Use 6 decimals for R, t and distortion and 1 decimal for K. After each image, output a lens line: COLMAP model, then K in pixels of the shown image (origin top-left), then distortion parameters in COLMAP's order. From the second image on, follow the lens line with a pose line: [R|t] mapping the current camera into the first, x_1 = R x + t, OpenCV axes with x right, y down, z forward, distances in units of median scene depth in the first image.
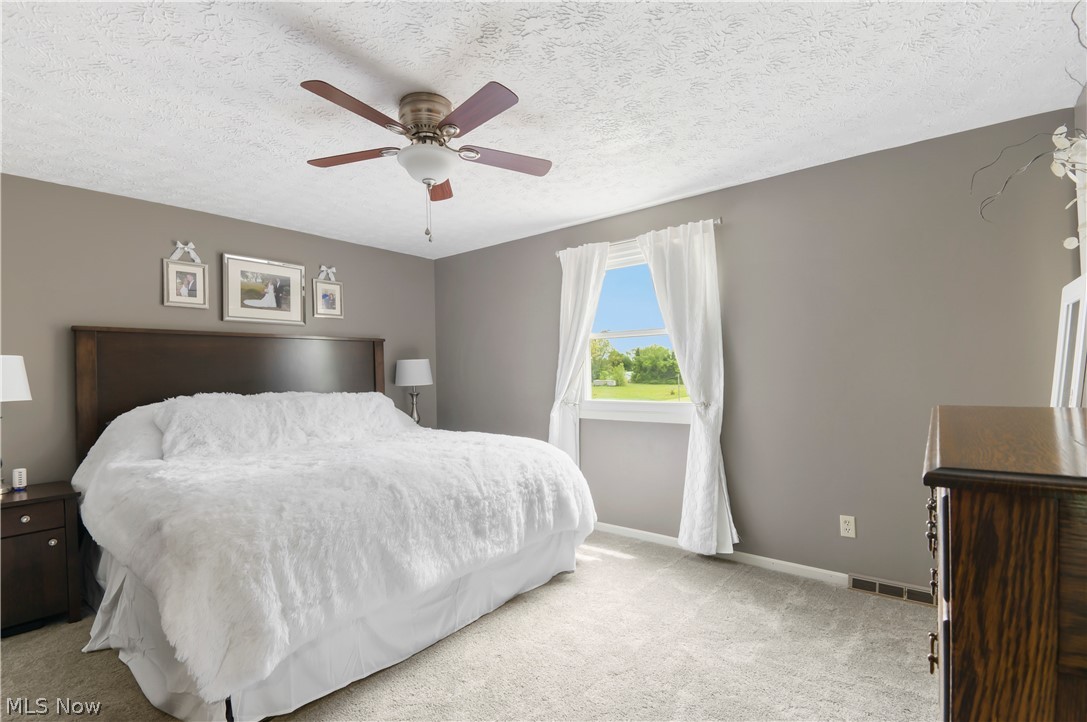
lens RADIAL K [[490.9, 0, 540.2], [0, 490.9, 374.0], [0, 0, 1]] dist [0.001800, -0.000377]
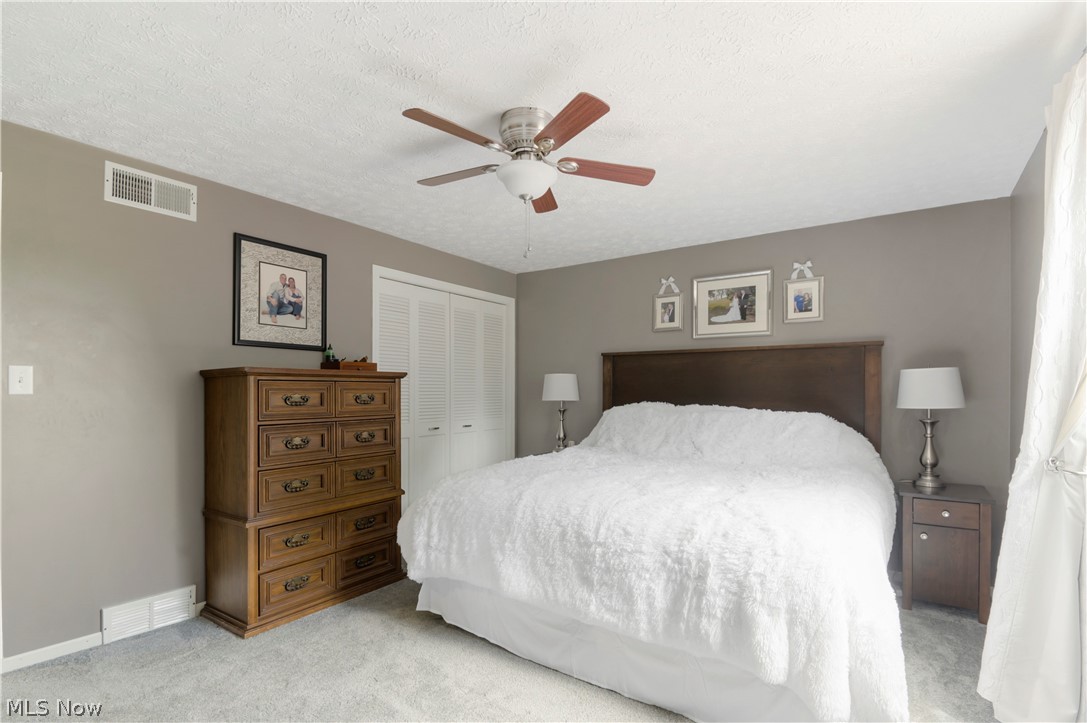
lens RADIAL K [[509.9, 0, 555.9], [0, 509.9, 389.7], [0, 0, 1]] dist [0.002259, -0.000399]
pose [[0.080047, 0.021445, -0.996560, 0.626763], [-0.010849, 0.999728, 0.020641, -0.016812], [0.996732, 0.009160, 0.080258, 0.748436]]
